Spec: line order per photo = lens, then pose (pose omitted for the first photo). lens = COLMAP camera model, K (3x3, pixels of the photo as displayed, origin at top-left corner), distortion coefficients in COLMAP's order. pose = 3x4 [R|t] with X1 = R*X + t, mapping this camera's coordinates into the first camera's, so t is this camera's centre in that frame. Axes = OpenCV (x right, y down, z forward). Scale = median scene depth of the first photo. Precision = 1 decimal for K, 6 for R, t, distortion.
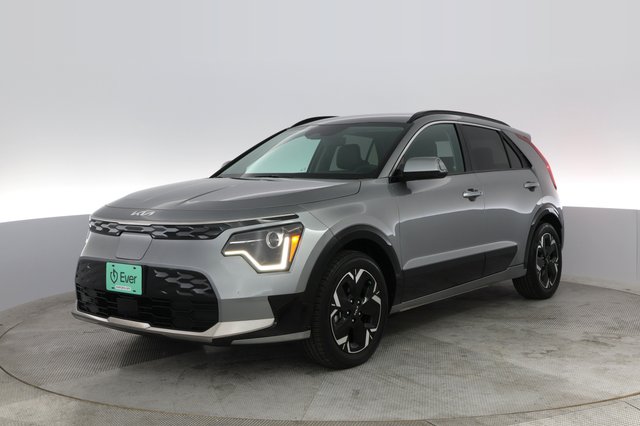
lens RADIAL K [[946.7, 0, 319.2], [0, 946.7, 210.4], [0, 0, 1]] dist [-0.128601, 0.000000]
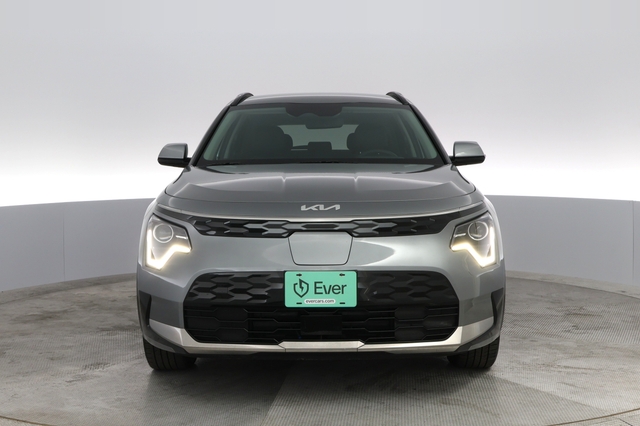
lens RADIAL K [[946.7, 0, 320.6], [0, 946.7, 211.7], [0, 0, 1]] dist [-0.128601, 0.000000]
pose [[0.766578, -0.038475, 0.640998, -0.714246], [0.030390, 0.999259, 0.023634, -0.012338], [-0.641432, 0.001363, 0.767179, 0.384008]]
